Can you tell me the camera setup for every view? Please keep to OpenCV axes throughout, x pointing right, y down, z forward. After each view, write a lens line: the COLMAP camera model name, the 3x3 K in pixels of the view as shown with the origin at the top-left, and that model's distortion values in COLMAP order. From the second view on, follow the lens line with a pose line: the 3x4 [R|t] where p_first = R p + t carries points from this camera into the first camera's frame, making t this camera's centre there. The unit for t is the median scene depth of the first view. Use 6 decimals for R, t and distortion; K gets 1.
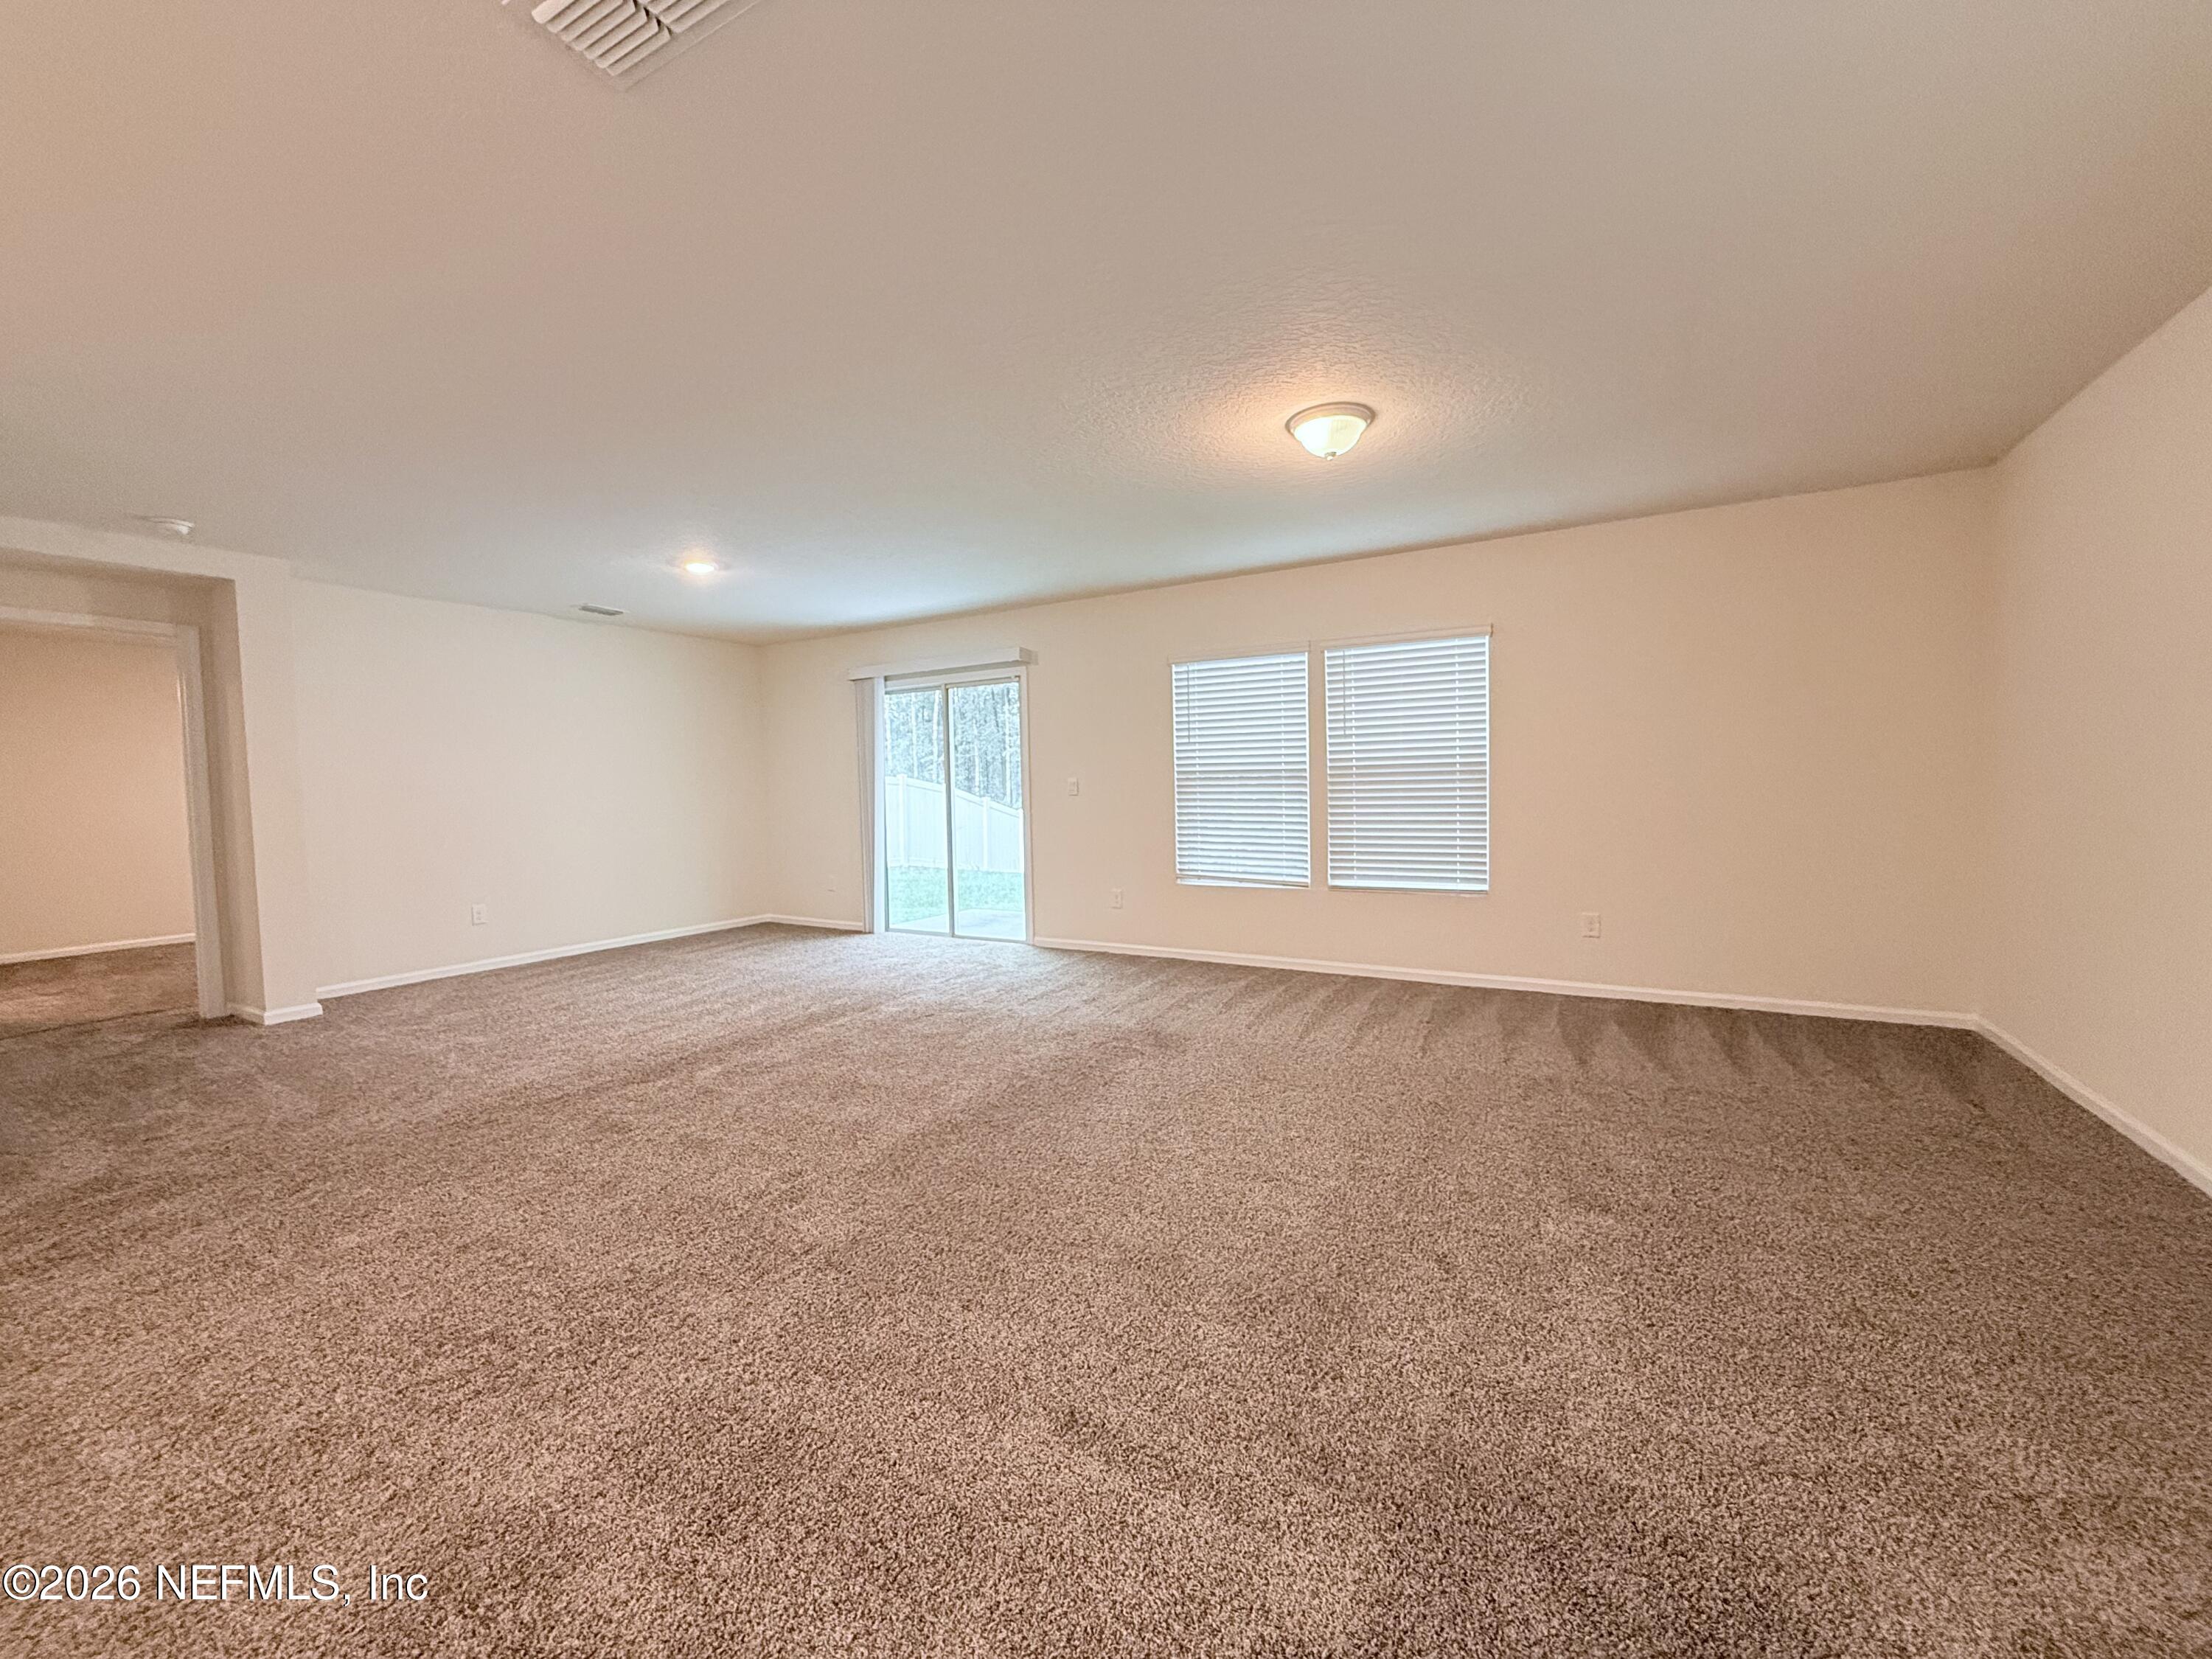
lens RADIAL K [[872.9, 0, 1097.8], [0, 872.9, 837.0], [0, 0, 1]] dist [-0.003414, 0.000325]
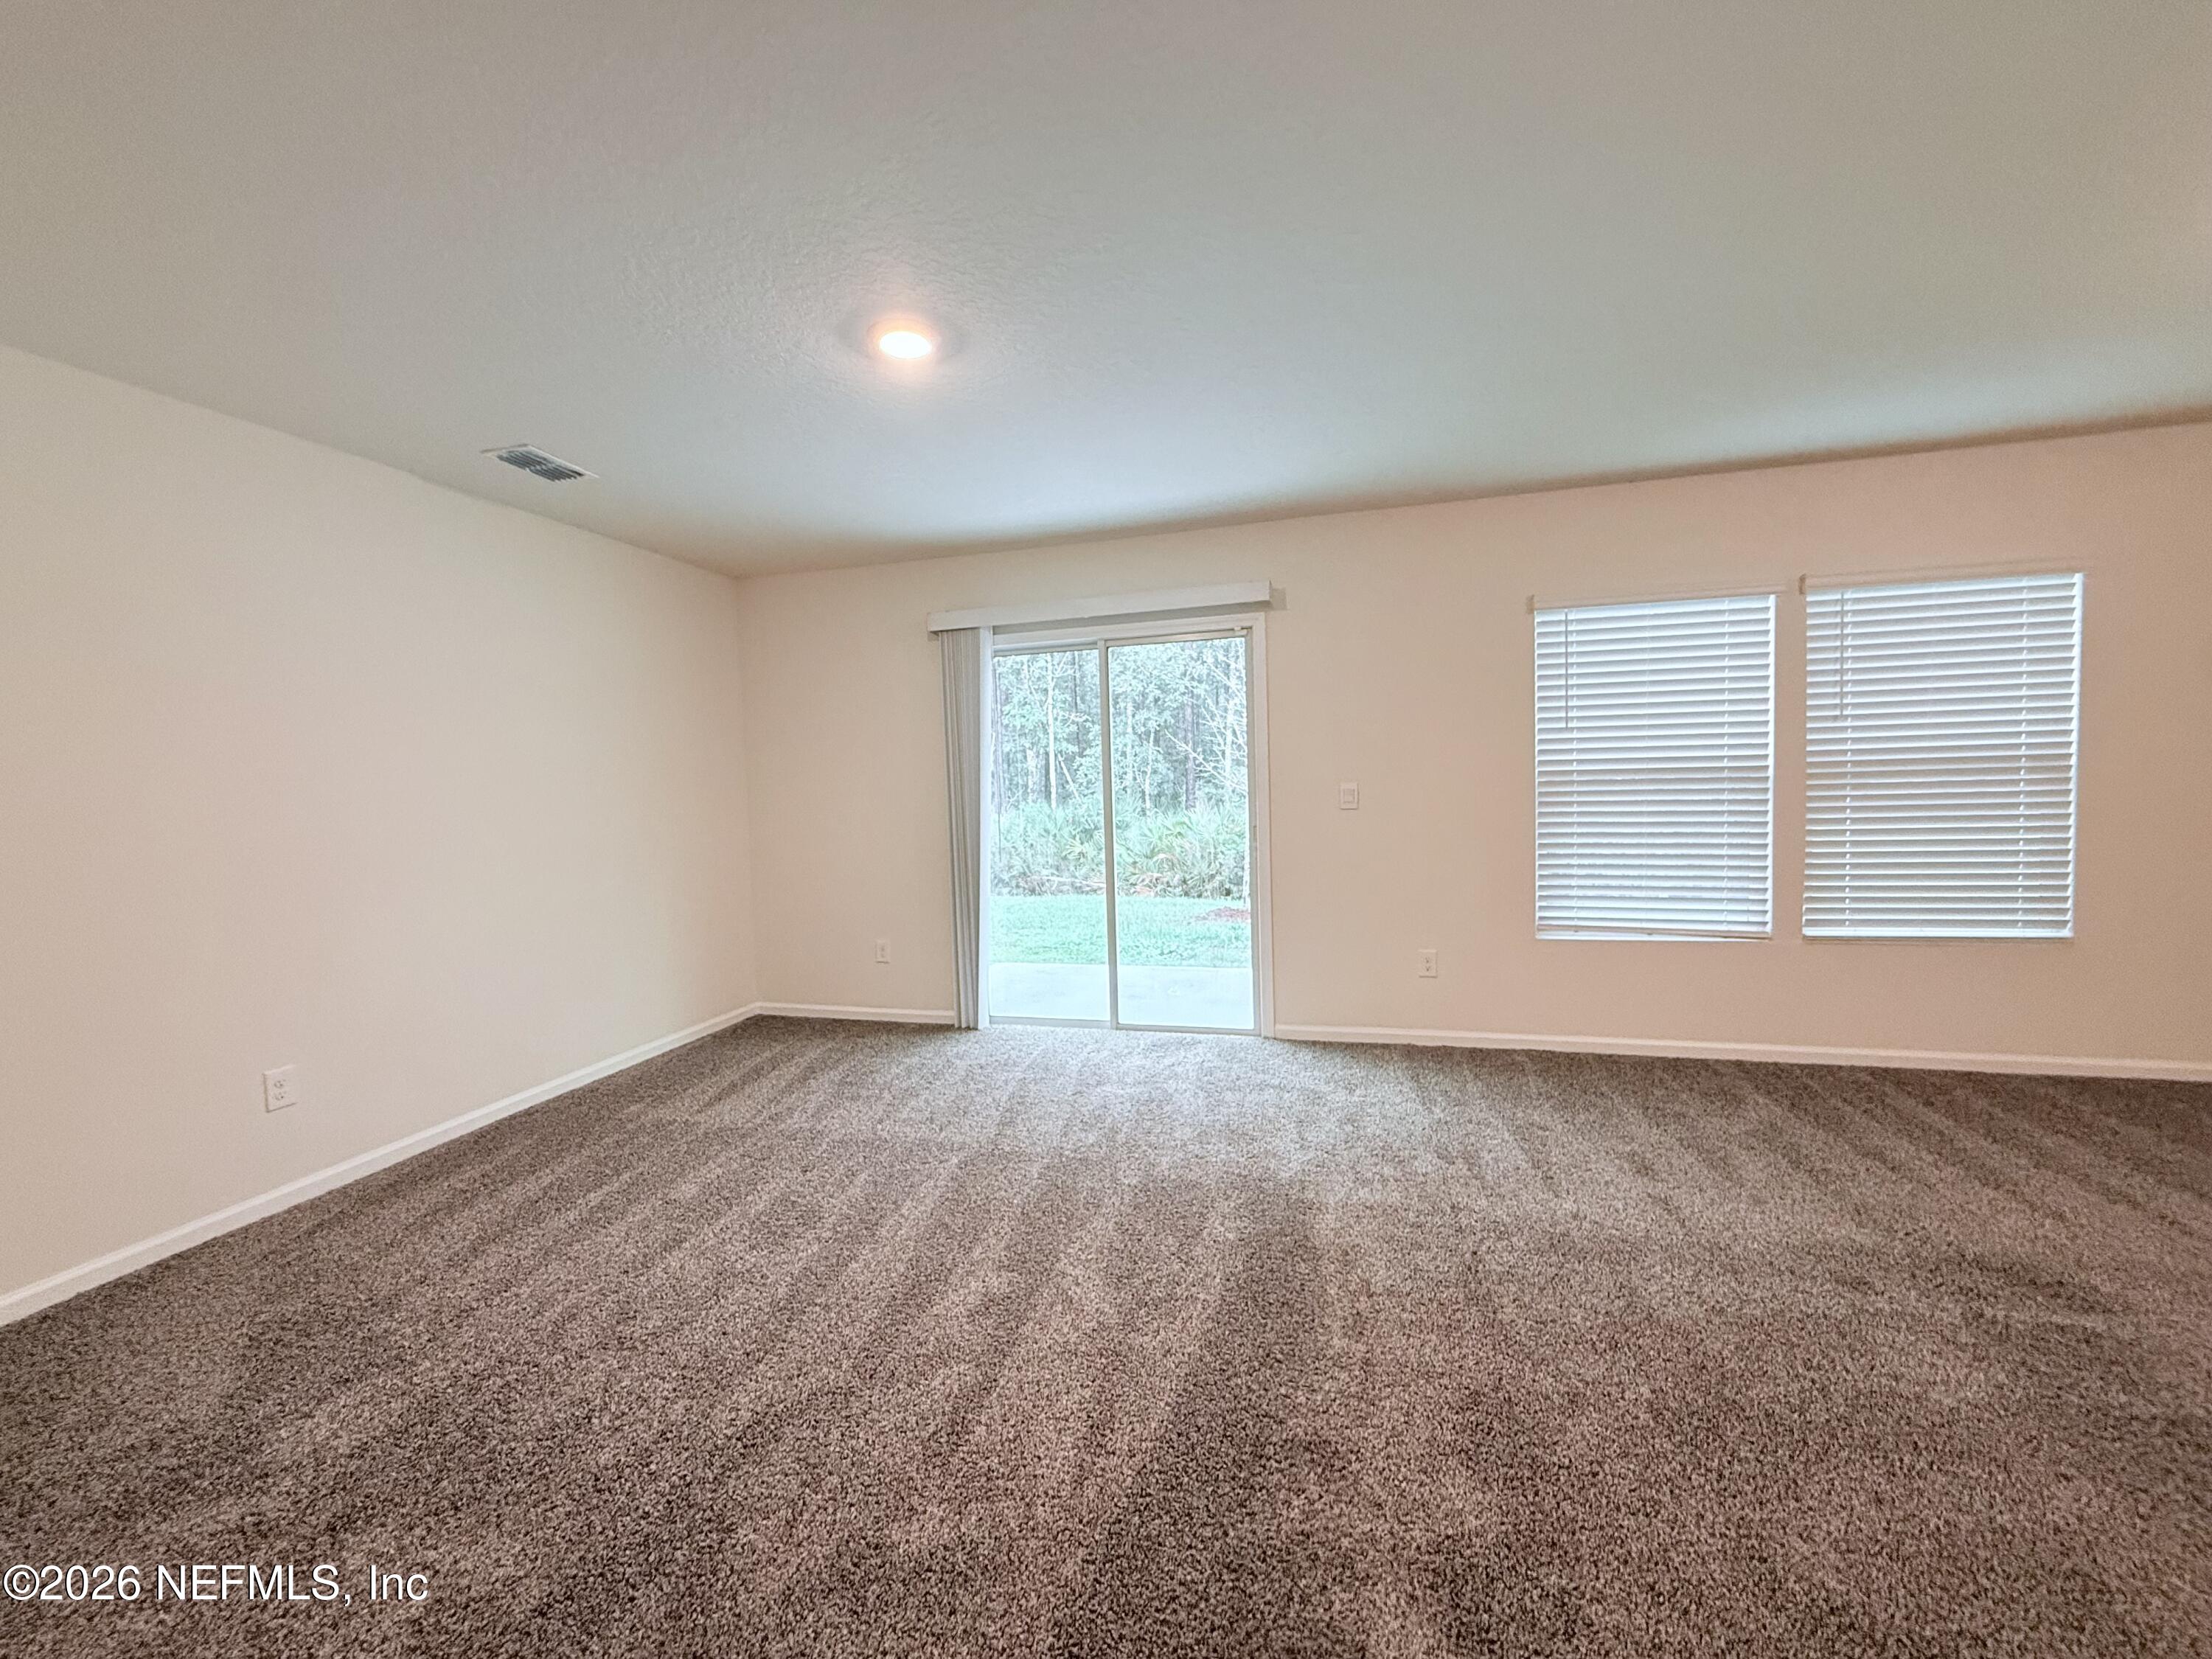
lens RADIAL K [[872.9, 0, 1098.3], [0, 872.9, 831.0], [0, 0, 1]] dist [-0.003414, 0.000325]
pose [[0.966152, -0.024183, 0.256836, -0.416233], [0.026917, 0.999612, -0.007133, -0.034839], [-0.256564, 0.013805, 0.966429, 0.448597]]
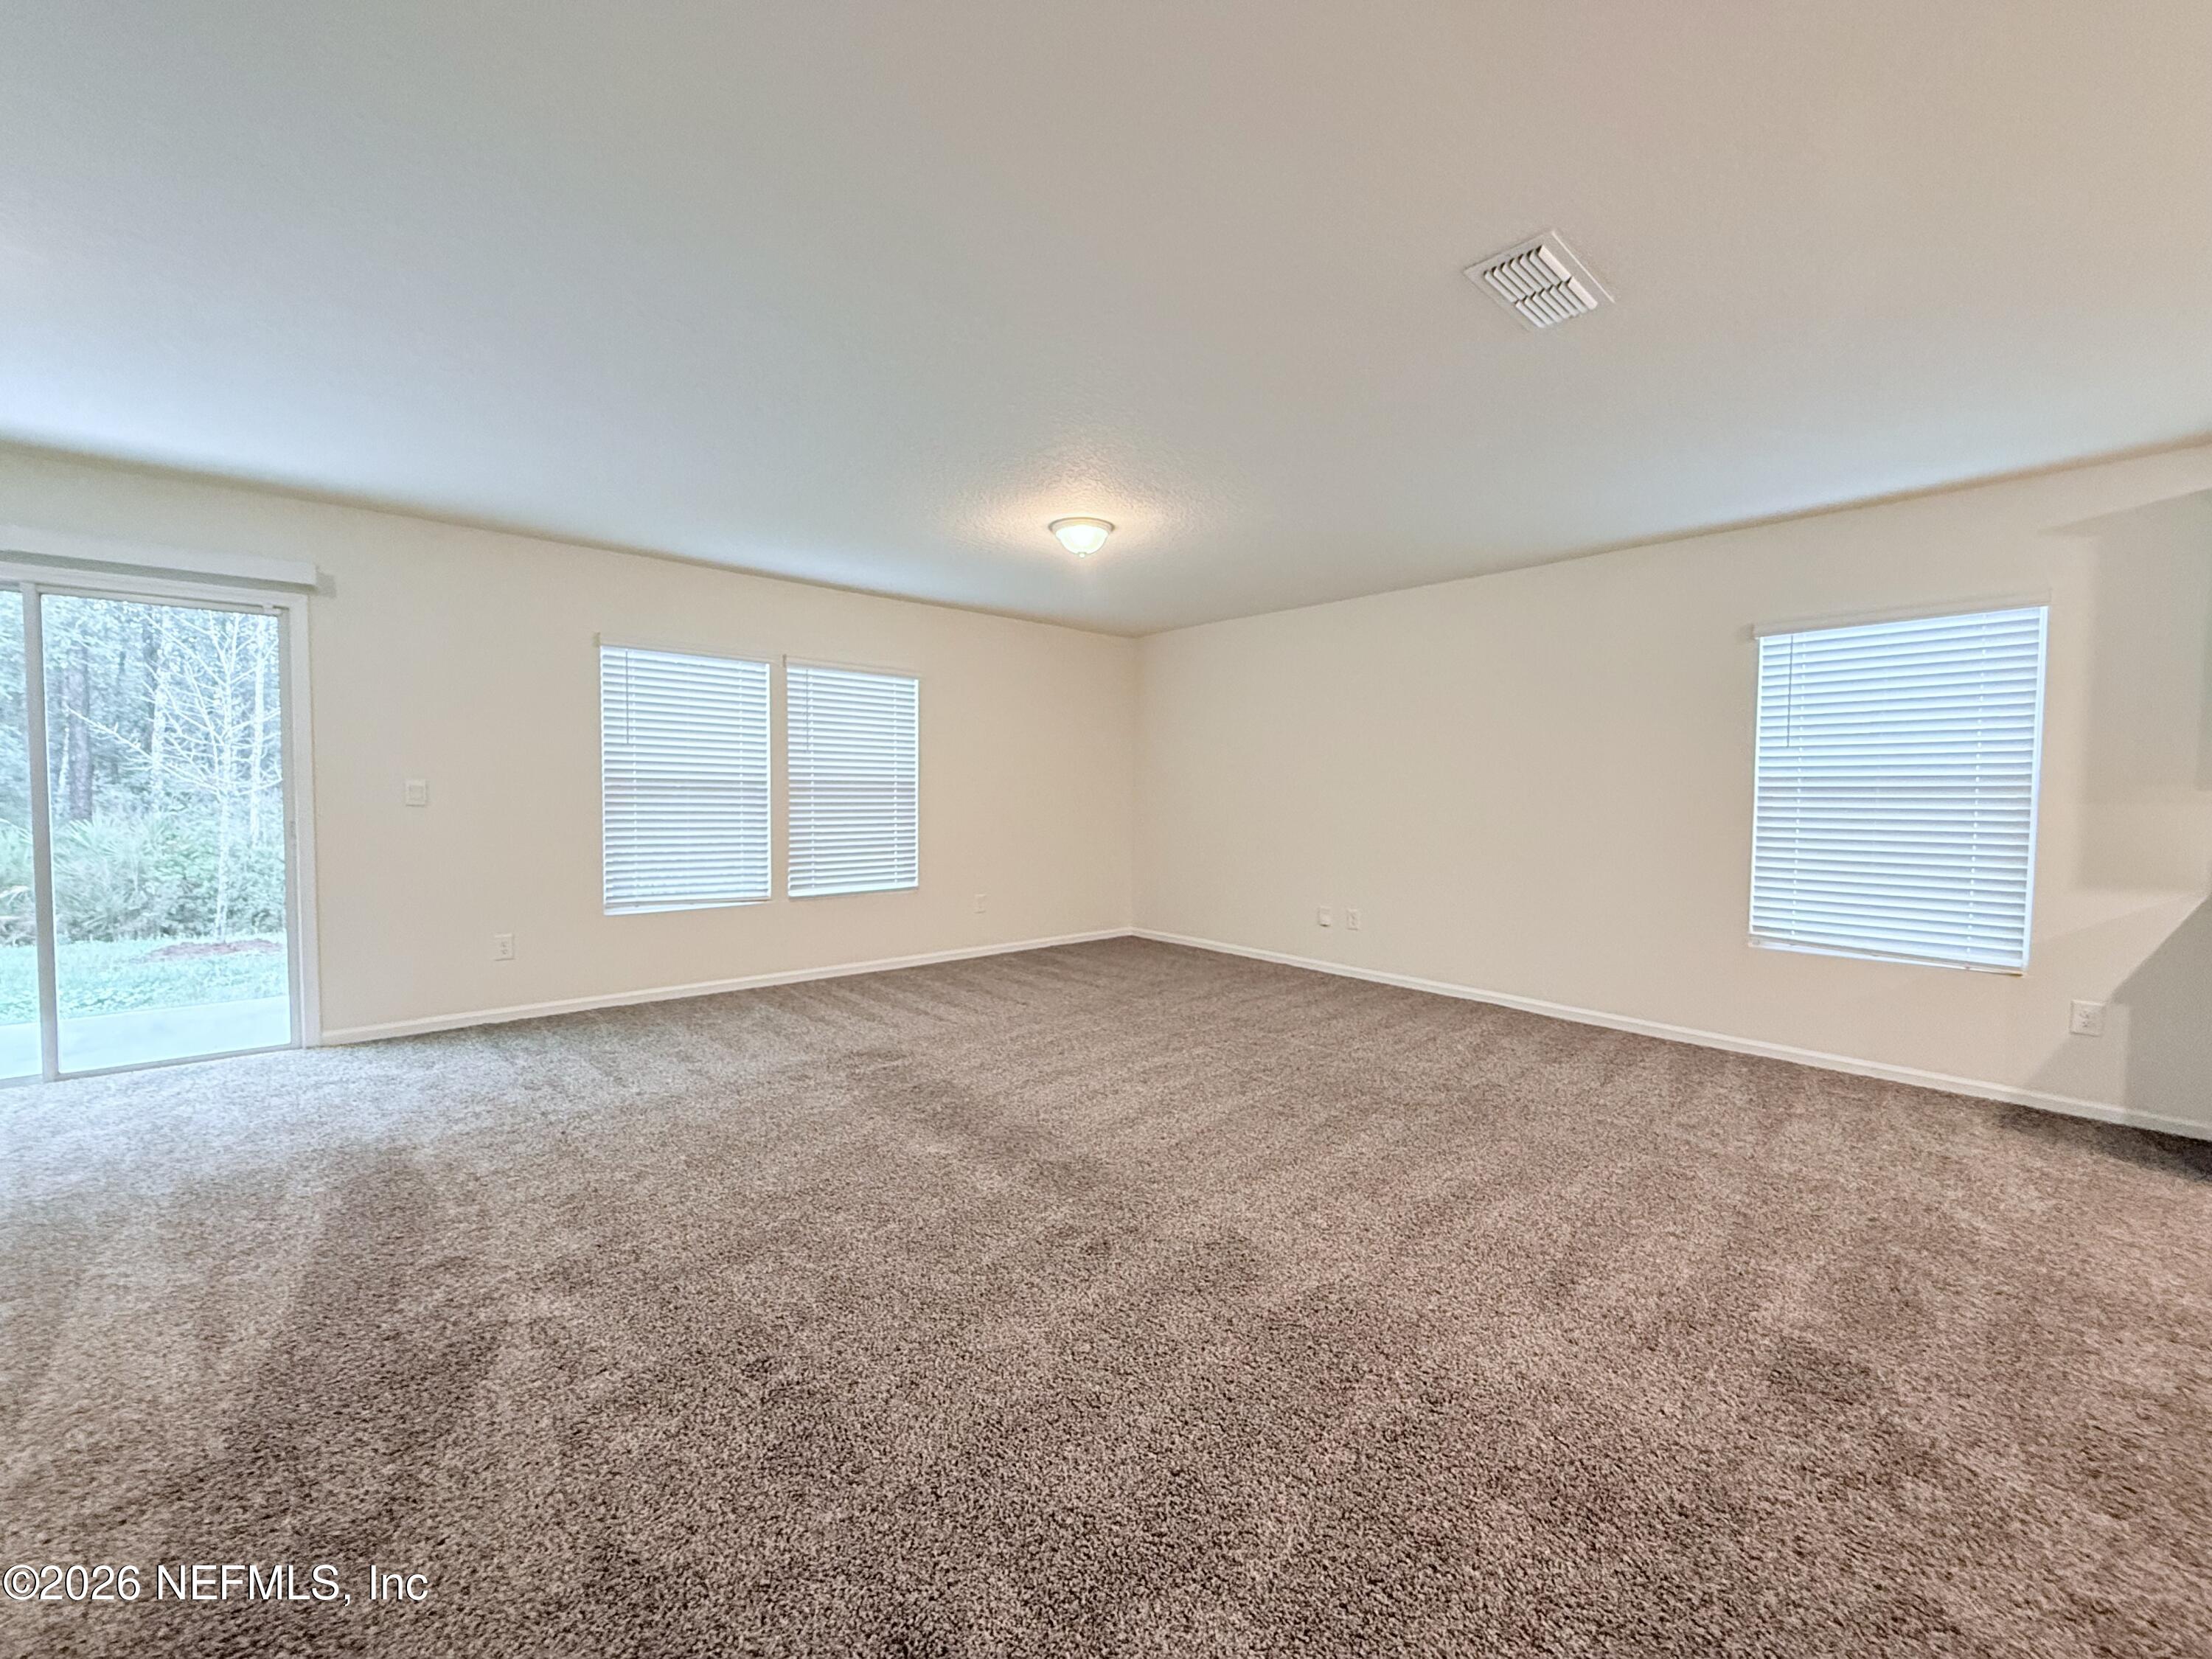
lens RADIAL K [[872.9, 0, 1099.9], [0, 872.9, 829.9], [0, 0, 1]] dist [-0.003414, 0.000325]
pose [[0.315436, -0.017536, 0.948785, -0.547762], [0.039154, 0.999218, 0.005451, -0.012958], [-0.948139, 0.035430, 0.315876, 0.310582]]
